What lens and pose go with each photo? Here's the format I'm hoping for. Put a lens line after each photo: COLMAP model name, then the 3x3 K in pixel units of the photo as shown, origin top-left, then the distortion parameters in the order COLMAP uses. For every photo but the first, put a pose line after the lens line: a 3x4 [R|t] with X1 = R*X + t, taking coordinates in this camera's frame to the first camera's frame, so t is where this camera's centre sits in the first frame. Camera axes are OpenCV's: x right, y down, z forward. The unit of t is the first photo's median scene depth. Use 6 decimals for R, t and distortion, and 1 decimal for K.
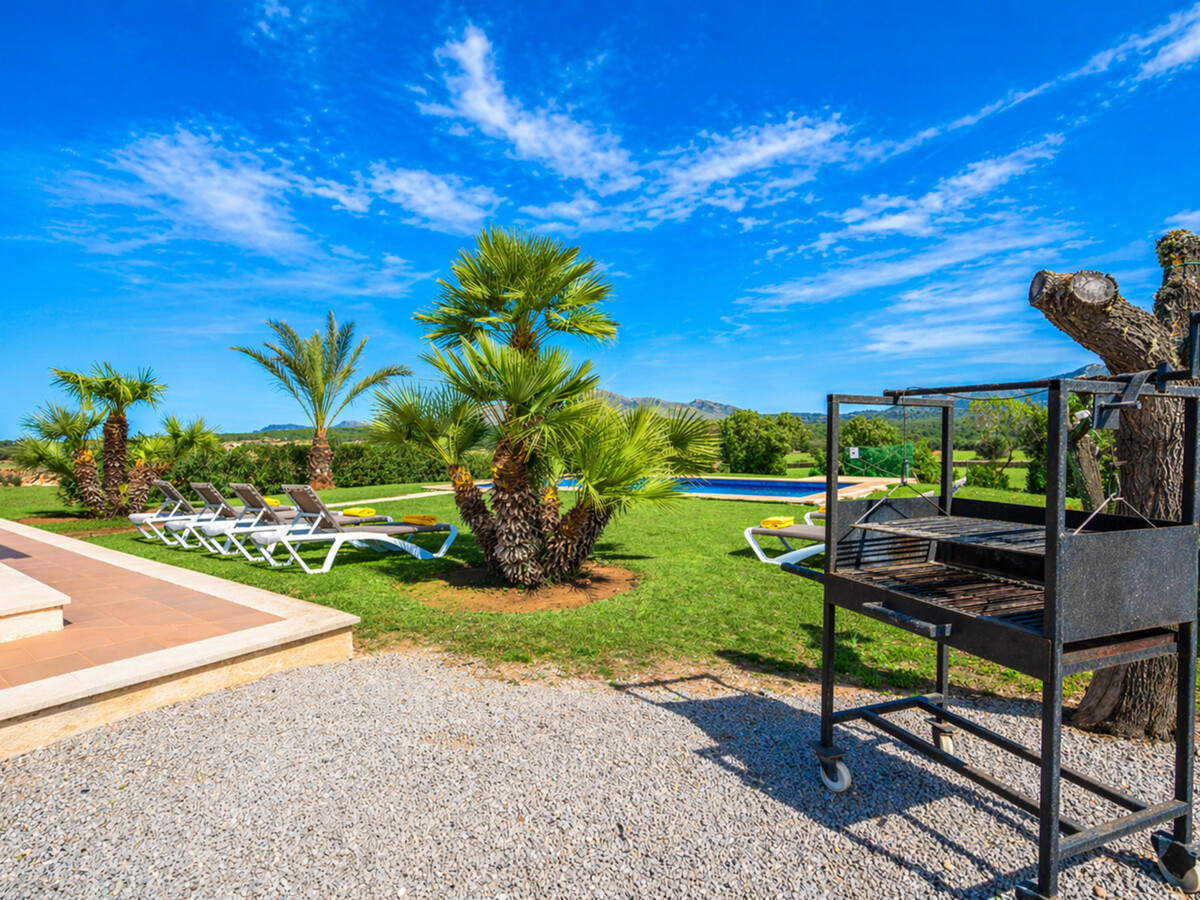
lens RADIAL K [[654.7, 0, 600.0], [0, 654.7, 450.0], [0, 0, 1]] dist [-0.002830, -0.000718]
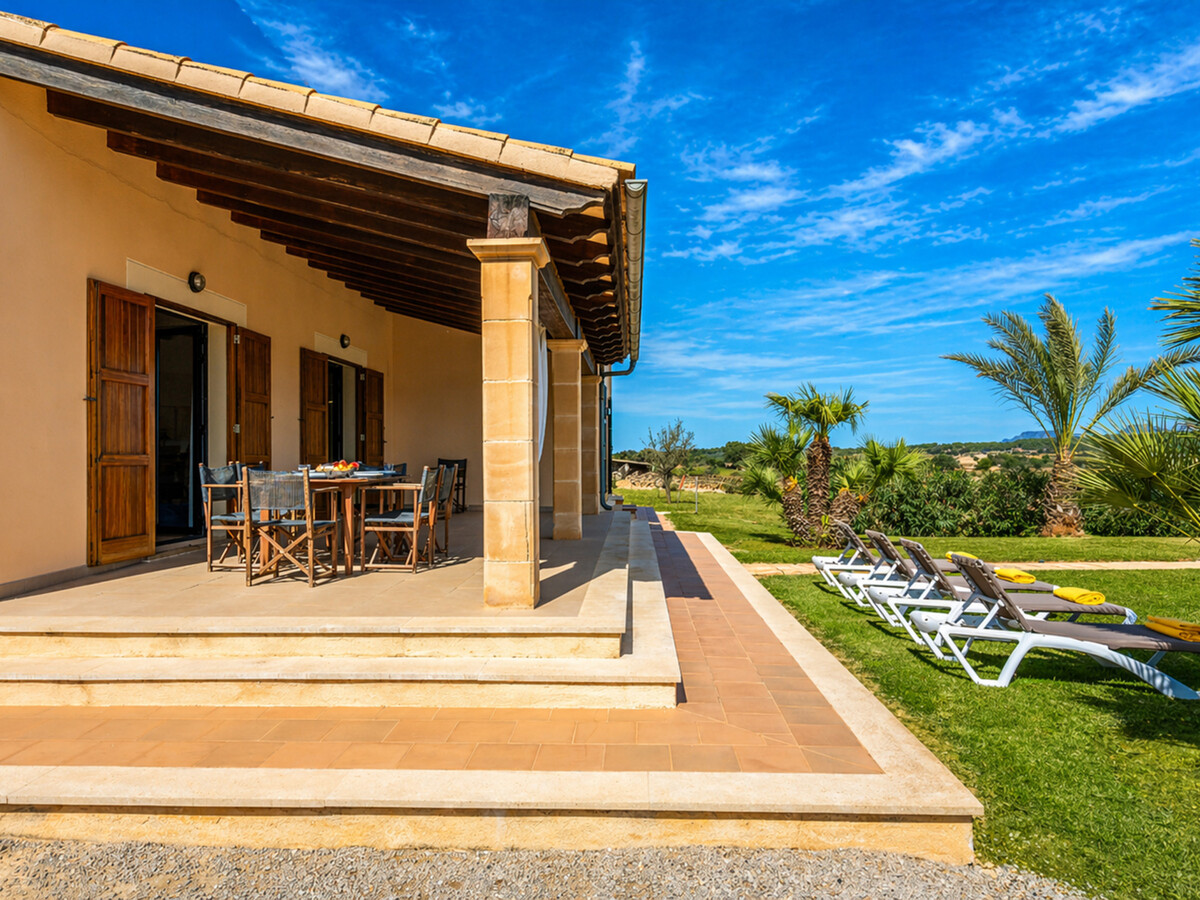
lens RADIAL K [[826.1, 0, 600.0], [0, 826.1, 450.0], [0, 0, 1]] dist [0.026007, 0.001780]
pose [[0.592531, 0.009921, -0.805487, 0.036562], [-0.024730, 0.999677, -0.005879, -0.042901], [0.805168, 0.023404, 0.592585, 0.097299]]
